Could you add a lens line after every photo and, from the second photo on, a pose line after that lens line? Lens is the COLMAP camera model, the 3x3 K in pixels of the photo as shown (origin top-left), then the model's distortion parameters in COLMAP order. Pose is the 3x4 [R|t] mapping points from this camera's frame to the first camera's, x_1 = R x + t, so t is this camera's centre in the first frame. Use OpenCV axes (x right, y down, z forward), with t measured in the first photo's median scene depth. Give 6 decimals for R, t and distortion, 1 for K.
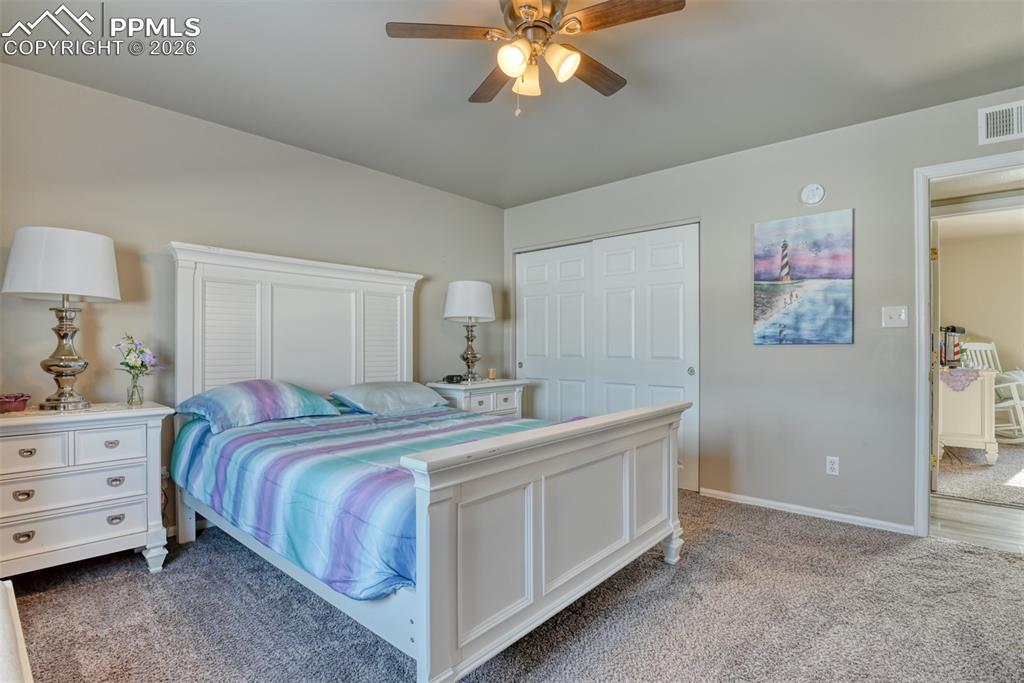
lens RADIAL K [[506.2, 0, 508.4], [0, 506.2, 340.0], [0, 0, 1]] dist [-0.025456, -0.002854]
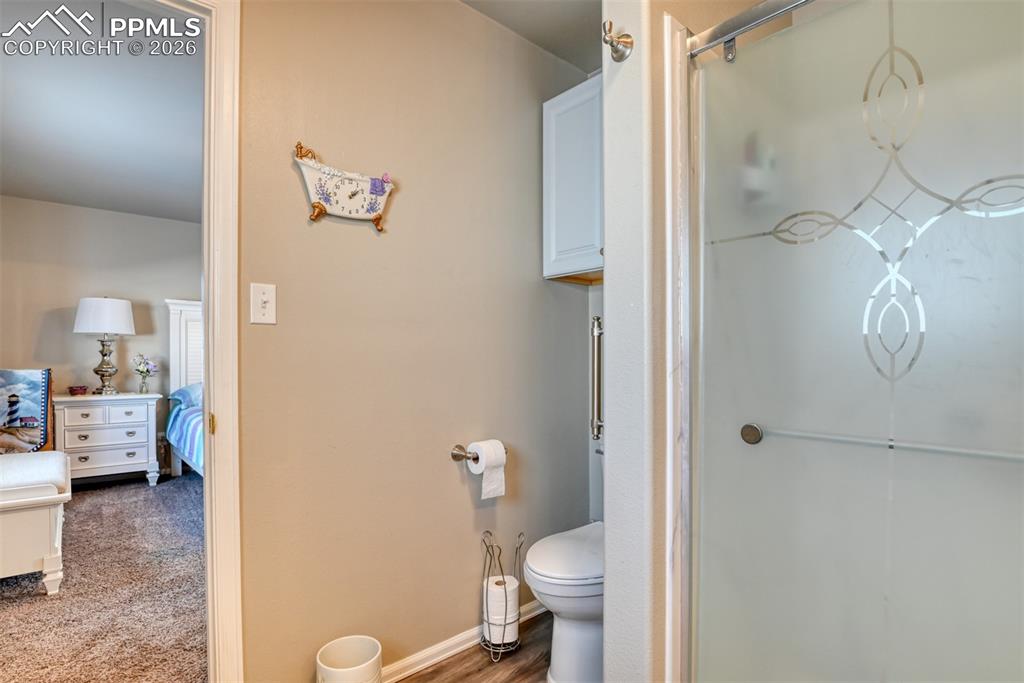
lens RADIAL K [[506.2, 0, 498.6], [0, 506.2, 354.9], [0, 0, 1]] dist [-0.025456, -0.002854]
pose [[0.992425, -0.005879, -0.122712, 0.722741], [0.006094, 0.999980, 0.001378, -0.001336], [0.122701, -0.002115, 0.992441, -0.608757]]
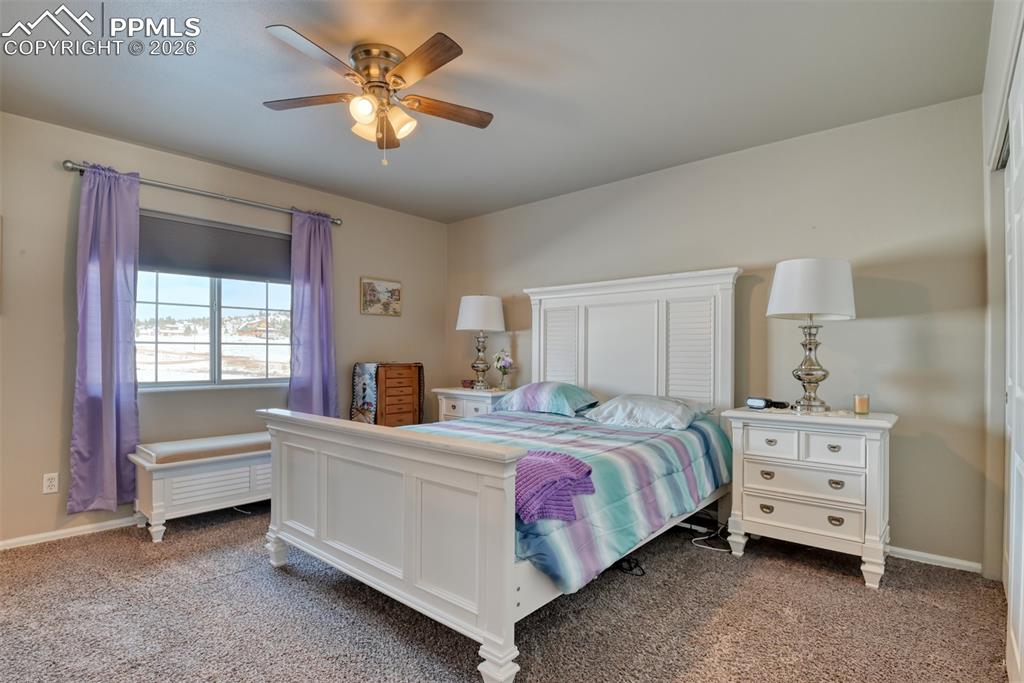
lens RADIAL K [[506.2, 0, 513.1], [0, 506.2, 346.9], [0, 0, 1]] dist [-0.025456, -0.002854]
pose [[0.003908, -0.018984, -0.999812, 0.965742], [0.006480, 0.999799, -0.018958, 0.013128], [0.999971, -0.006404, 0.004031, 1.023649]]
